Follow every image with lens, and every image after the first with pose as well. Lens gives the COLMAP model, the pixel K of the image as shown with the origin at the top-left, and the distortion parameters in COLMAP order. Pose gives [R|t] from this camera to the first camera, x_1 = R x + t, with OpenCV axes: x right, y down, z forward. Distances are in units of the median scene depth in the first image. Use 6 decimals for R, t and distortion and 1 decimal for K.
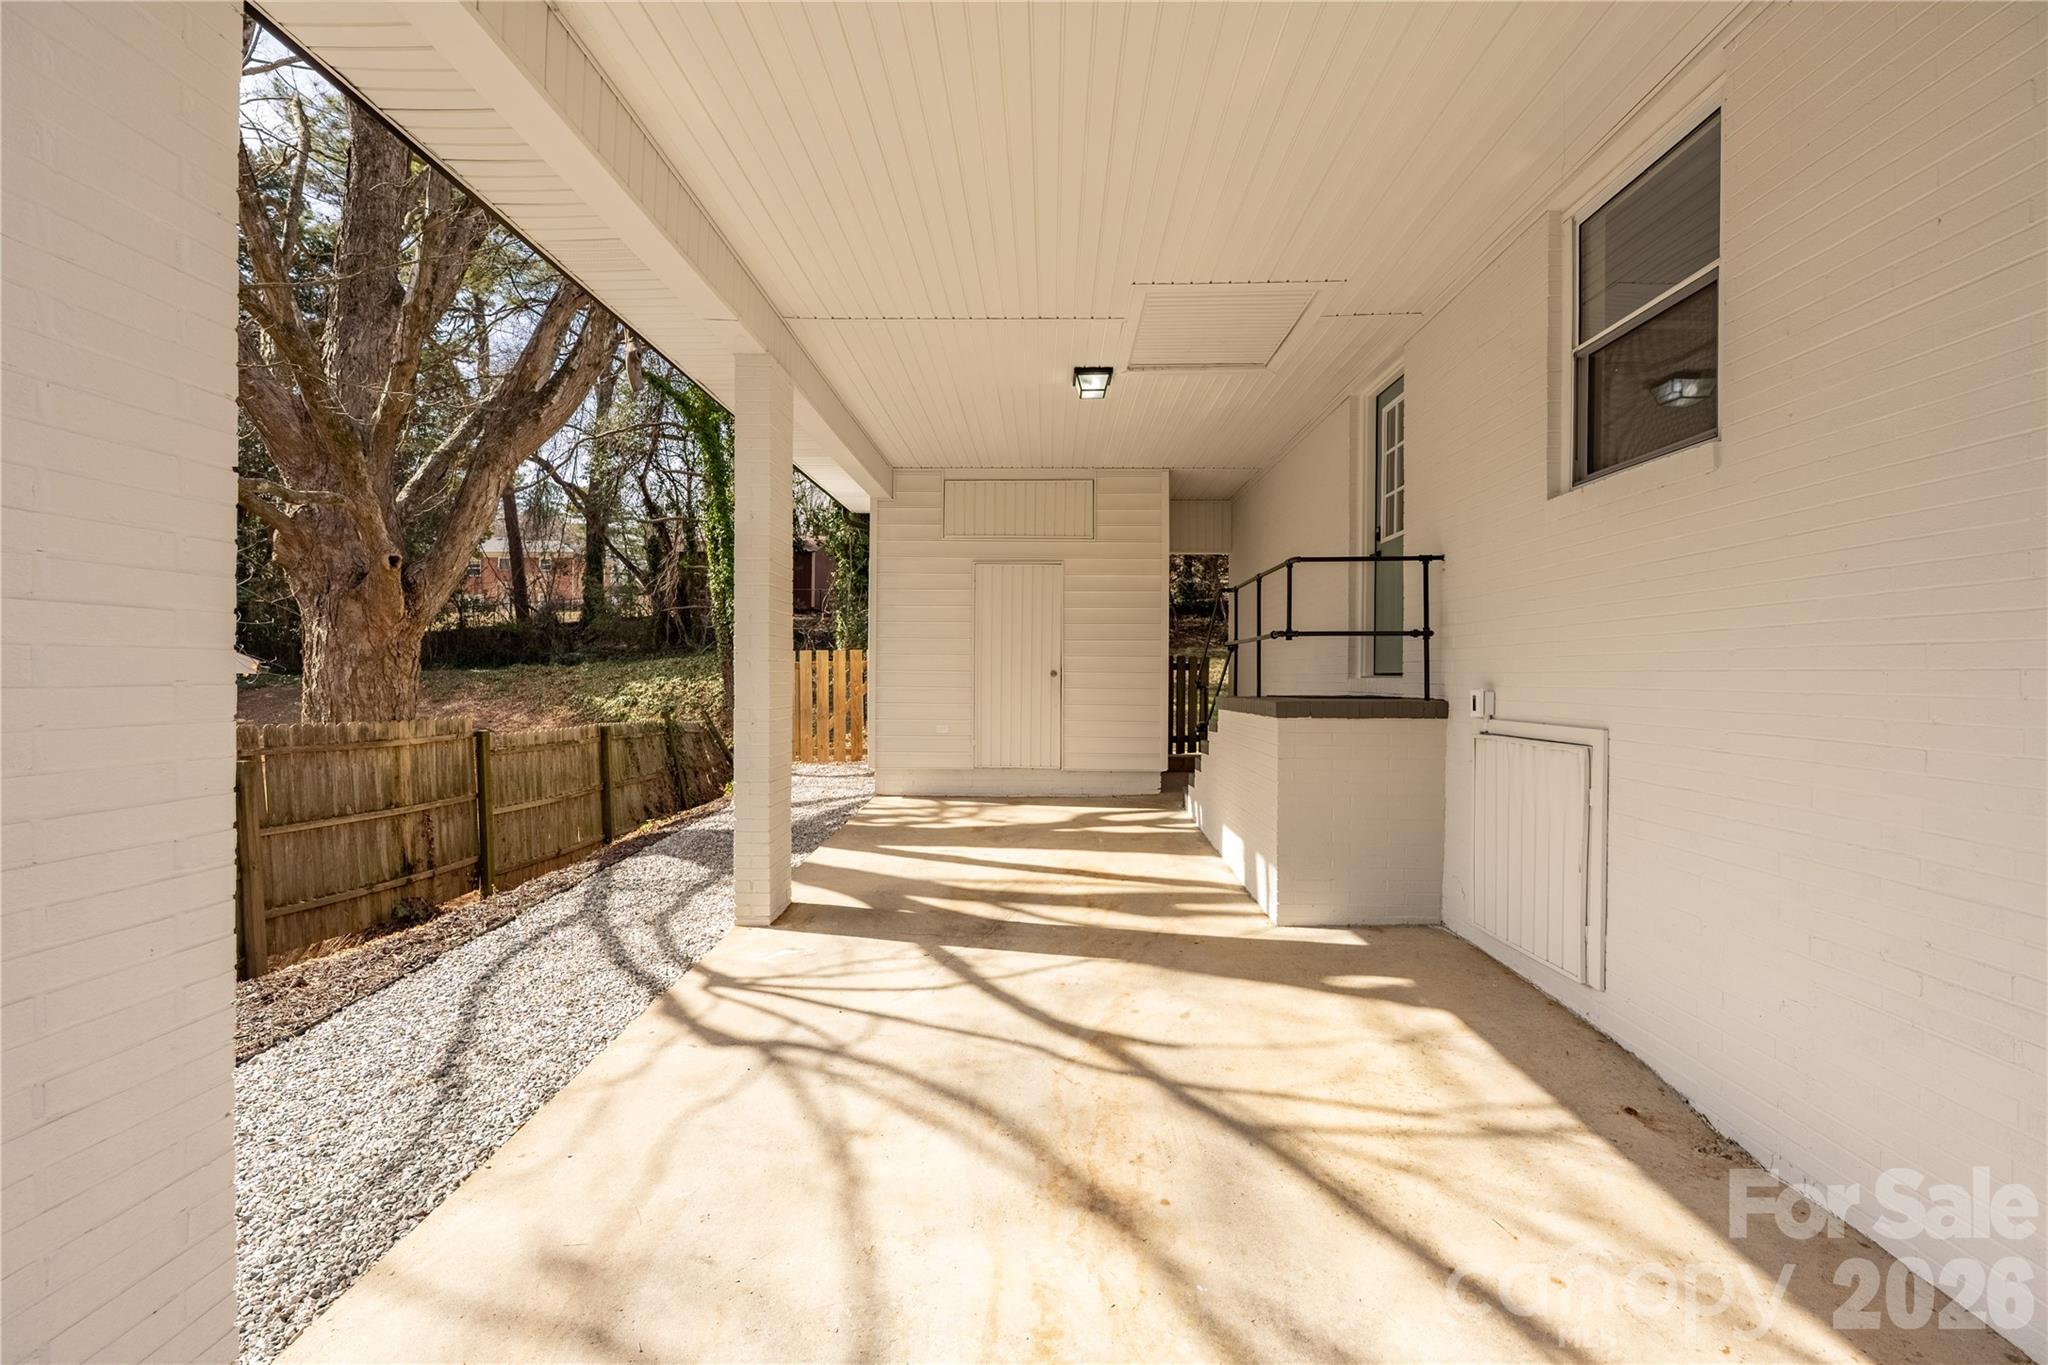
lens RADIAL K [[822.2, 0, 1018.7], [0, 822.2, 678.6], [0, 0, 1]] dist [-0.002255, 0.000149]
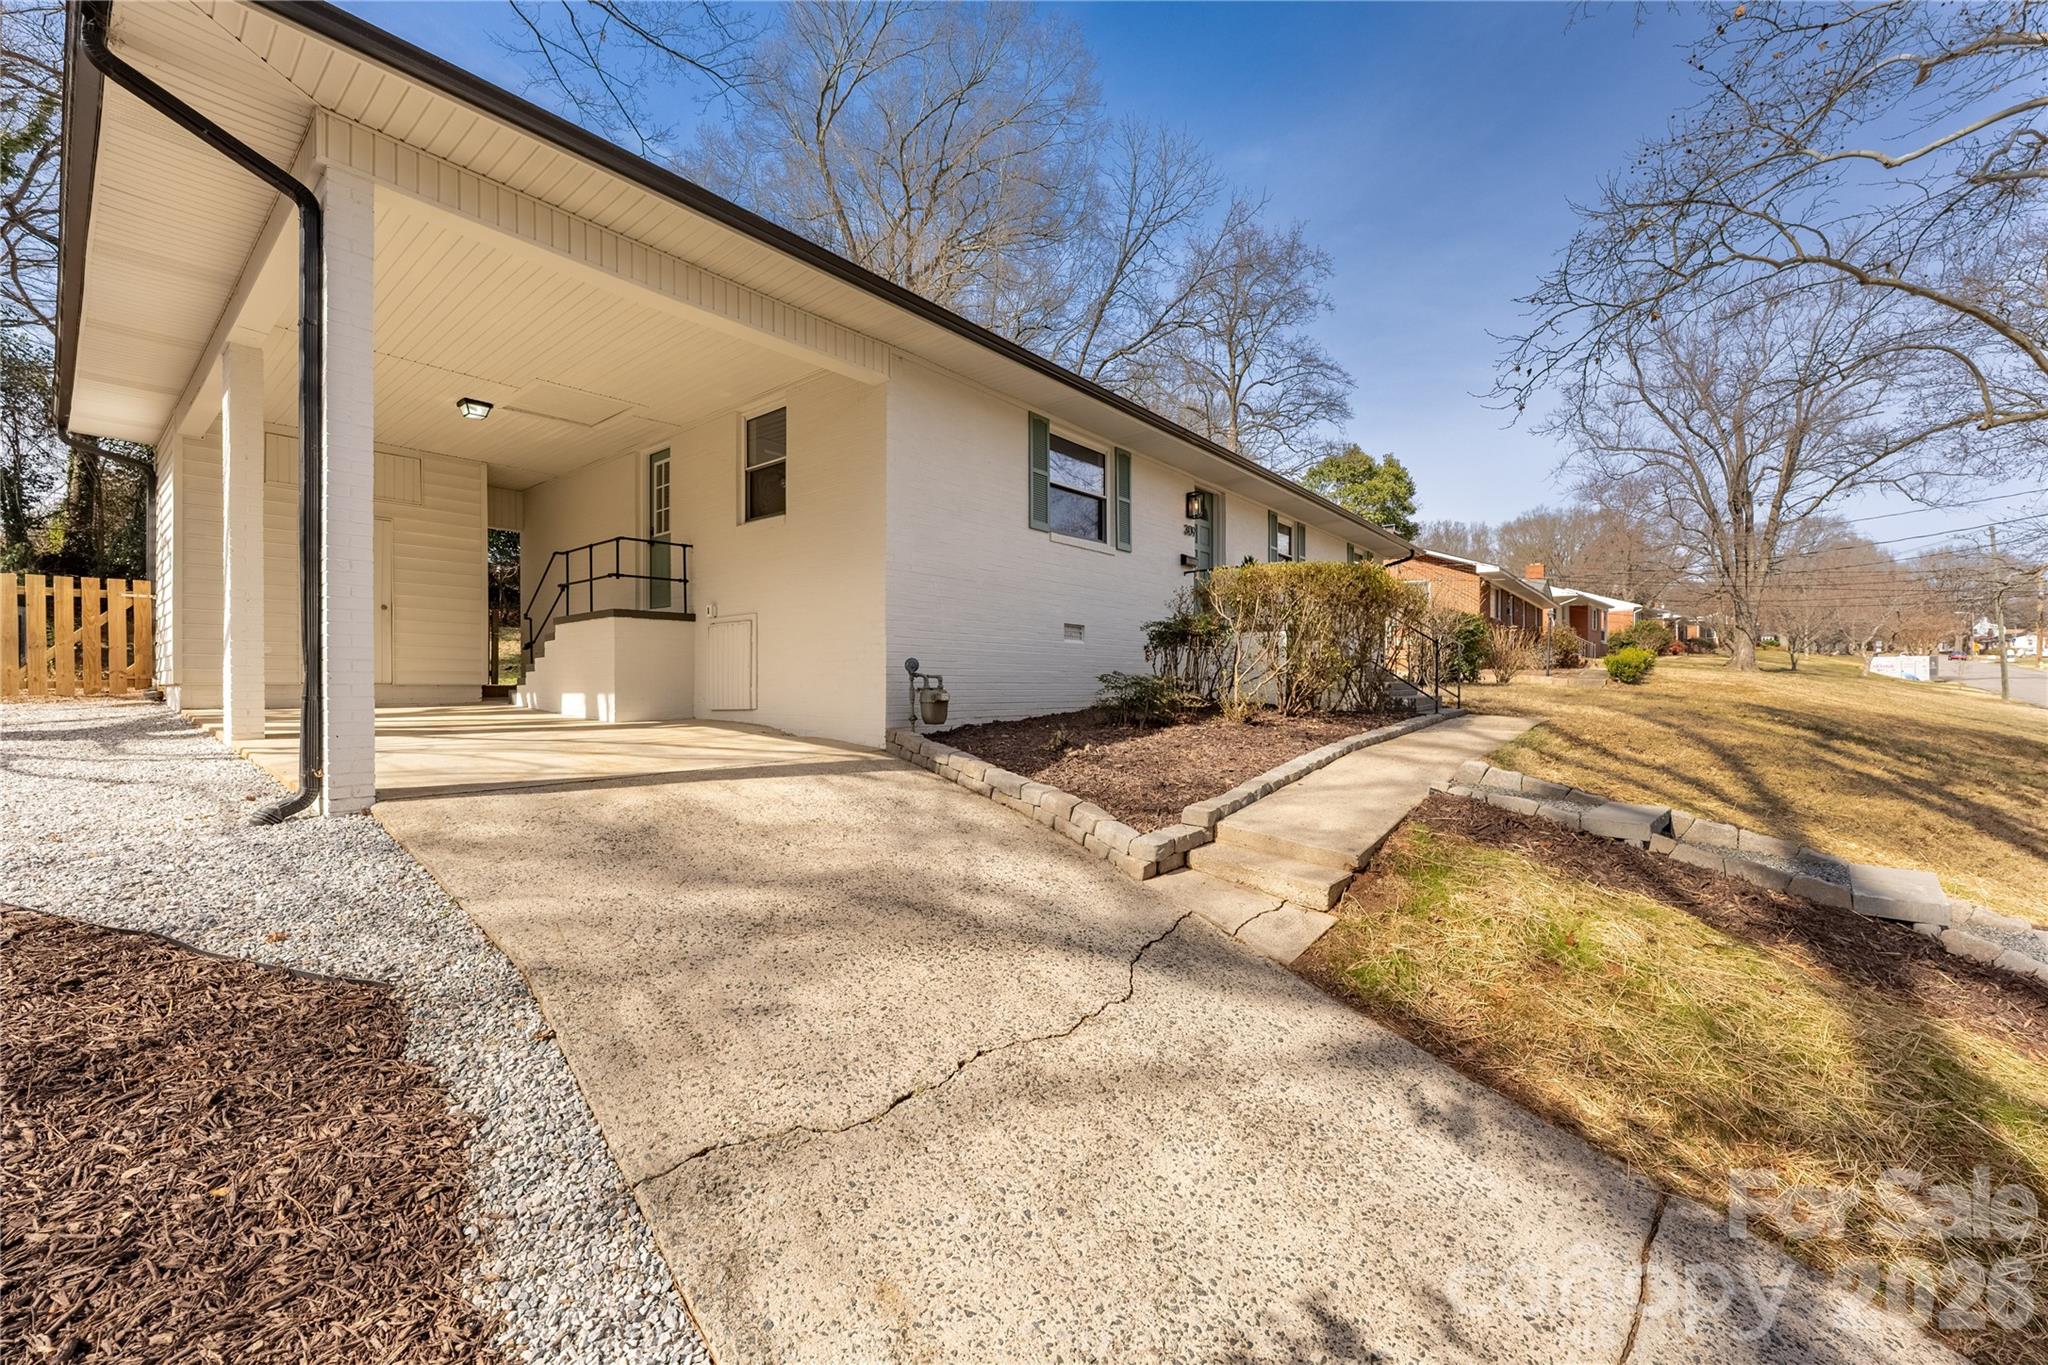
lens RADIAL K [[822.2, 0, 1018.7], [0, 822.2, 678.6], [0, 0, 1]] dist [-0.002255, 0.000149]
pose [[0.610096, -0.005033, 0.792311, -0.536808], [0.009113, 0.999958, -0.000665, 0.166942], [-0.792275, 0.007626, 0.610117, -0.790704]]
